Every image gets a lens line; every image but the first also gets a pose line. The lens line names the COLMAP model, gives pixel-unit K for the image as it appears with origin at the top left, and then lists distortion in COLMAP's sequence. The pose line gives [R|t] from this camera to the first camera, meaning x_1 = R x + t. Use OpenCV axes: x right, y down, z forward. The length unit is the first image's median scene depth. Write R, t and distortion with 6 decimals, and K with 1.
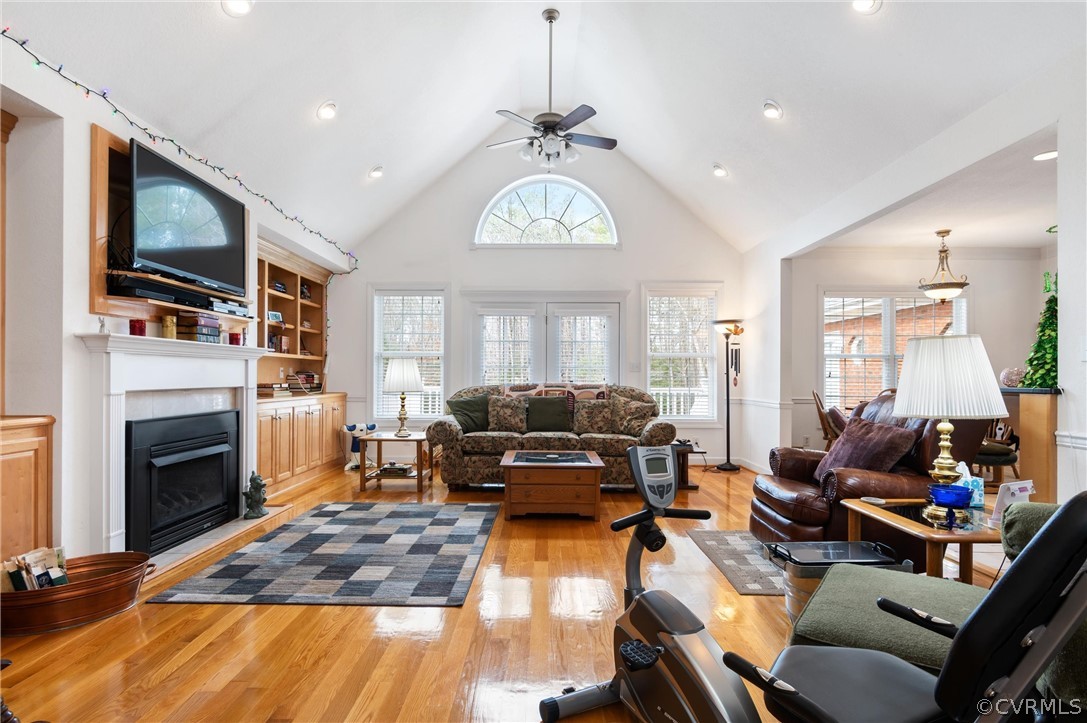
lens RADIAL K [[542.0, 0, 542.4], [0, 542.0, 369.5], [0, 0, 1]] dist [-0.000197, 0.000001]
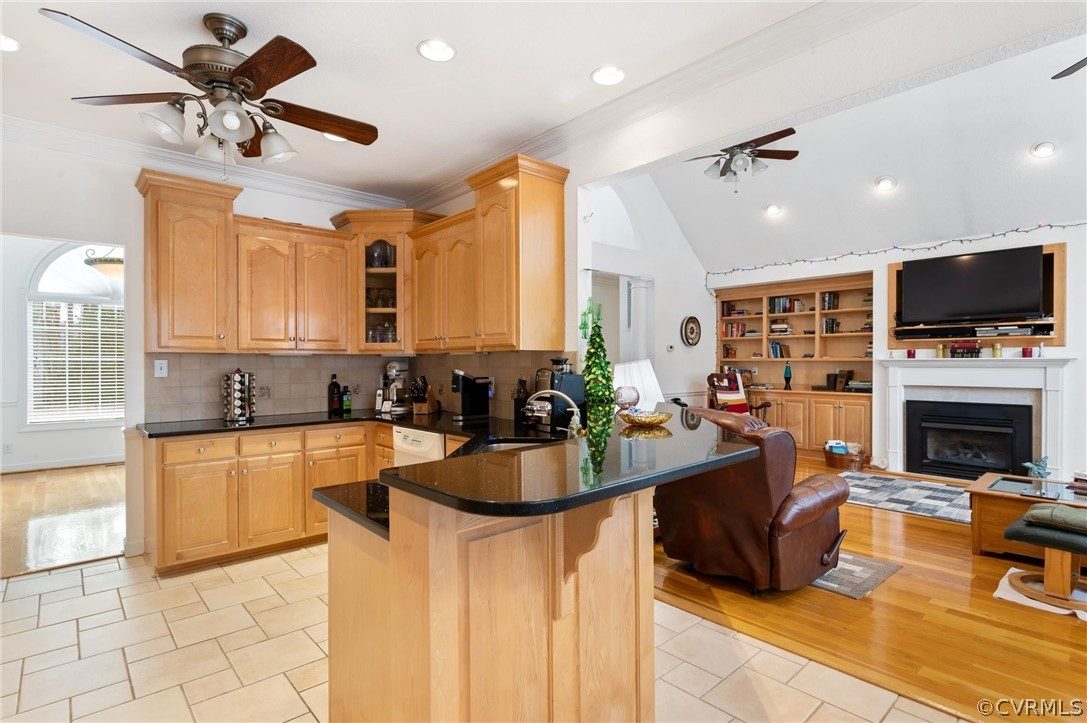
lens RADIAL K [[537.2, 0, 543.5], [0, 537.2, 361.5], [0, 0, 1]] dist [-0.001868, -0.000568]
pose [[-0.736893, -0.002611, -0.676005, 1.531496], [0.009452, 0.999855, -0.014166, -0.032374], [0.675944, -0.016828, -0.736761, 1.486659]]
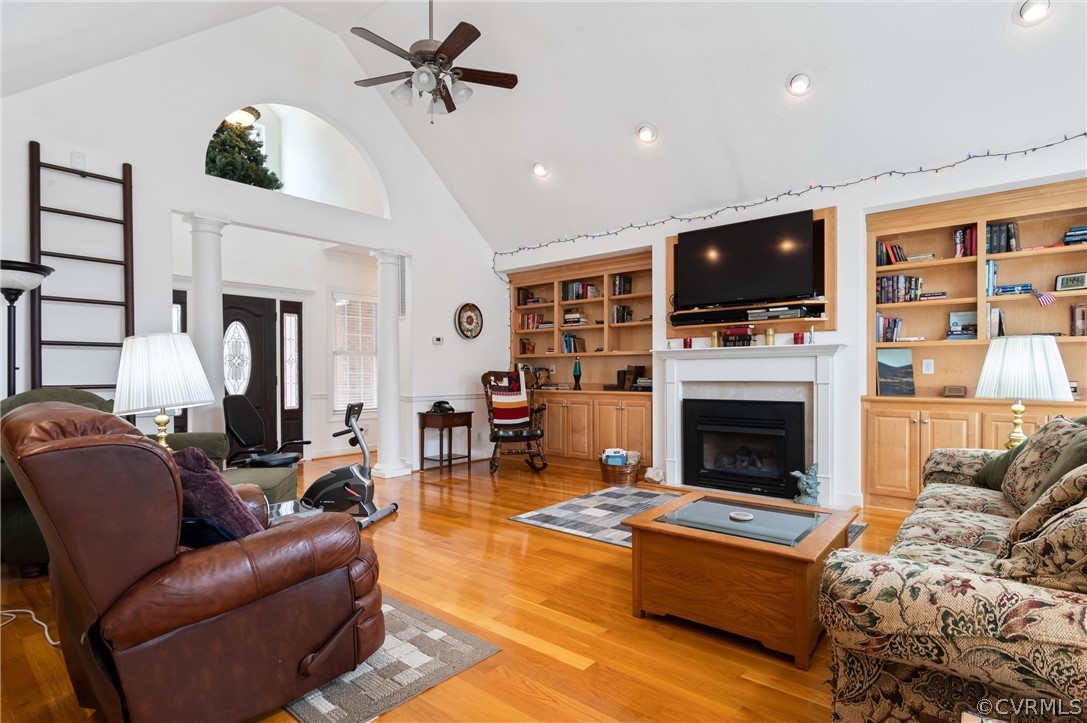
lens RADIAL K [[542.0, 0, 542.4], [0, 542.0, 369.5], [0, 0, 1]] dist [-0.000197, 0.000001]
pose [[-0.638034, -0.001340, -0.770007, 0.795400], [0.016562, 0.999743, -0.015464, 0.021081], [0.769830, -0.022620, -0.637848, 1.659488]]
